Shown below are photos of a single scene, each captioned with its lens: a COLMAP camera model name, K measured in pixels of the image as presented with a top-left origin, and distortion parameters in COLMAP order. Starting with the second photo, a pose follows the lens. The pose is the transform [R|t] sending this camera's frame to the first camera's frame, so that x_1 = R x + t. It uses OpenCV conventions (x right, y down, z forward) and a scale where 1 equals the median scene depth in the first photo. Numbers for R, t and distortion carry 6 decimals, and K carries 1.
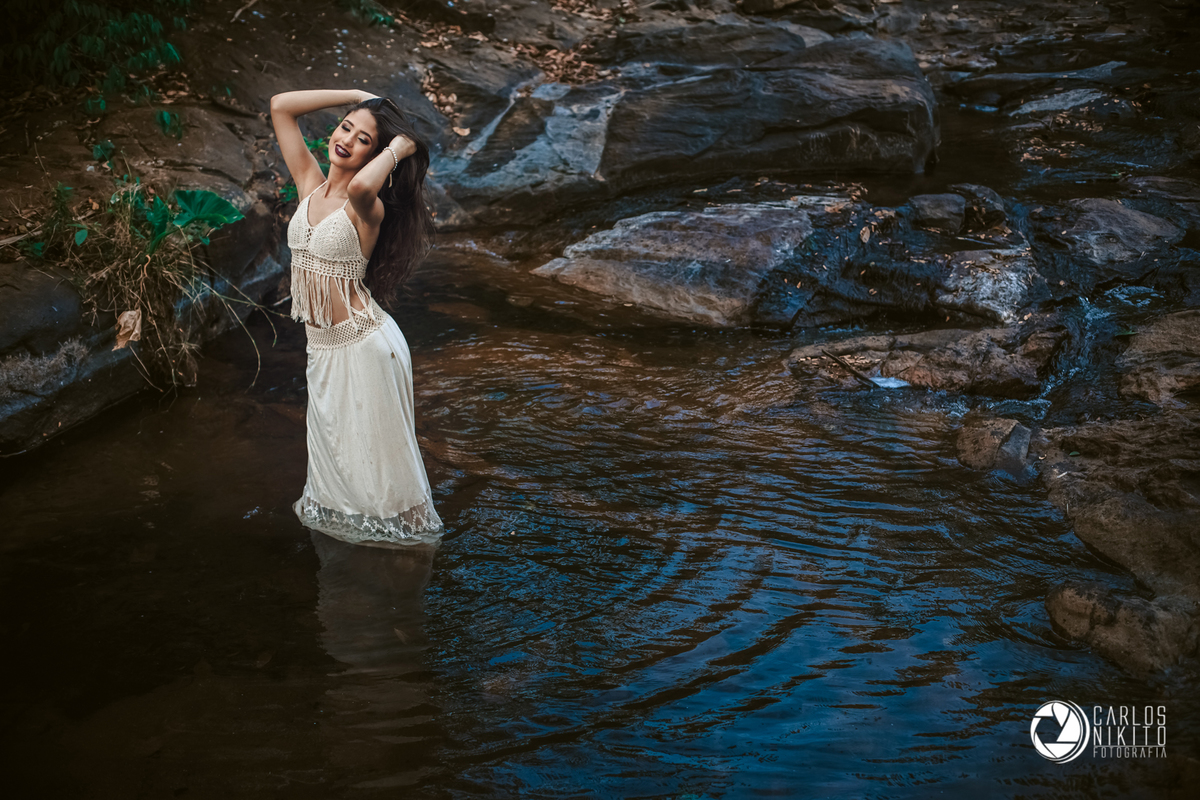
lens RADIAL K [[1663.7, 0, 600.3], [0, 1663.7, 400.3], [0, 0, 1]] dist [-0.113966, 0.000000]
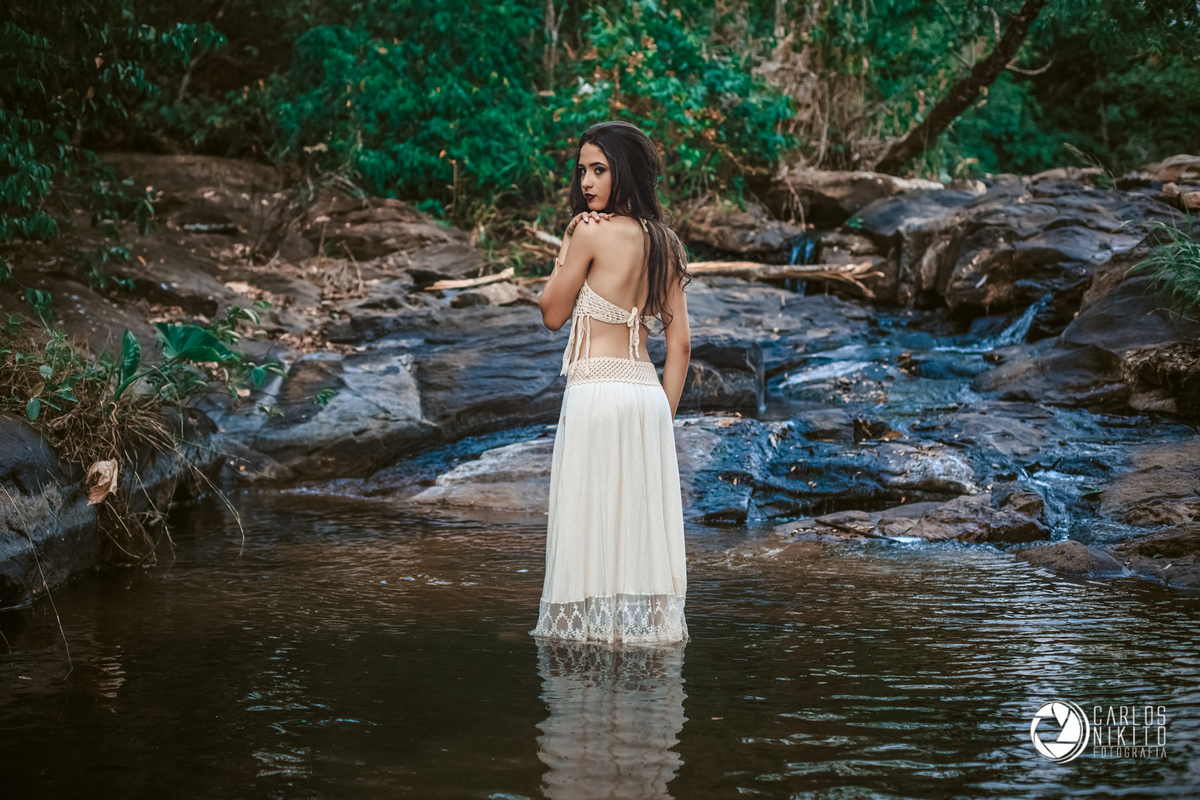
lens RADIAL K [[1827.7, 0, 599.8], [0, 1827.7, 399.8], [0, 0, 1]] dist [-0.114705, 0.000000]
pose [[0.944196, -0.002683, 0.329374, -0.240511], [0.092956, 0.961491, -0.258639, 0.120012], [-0.315996, 0.274823, 0.908085, 0.060972]]
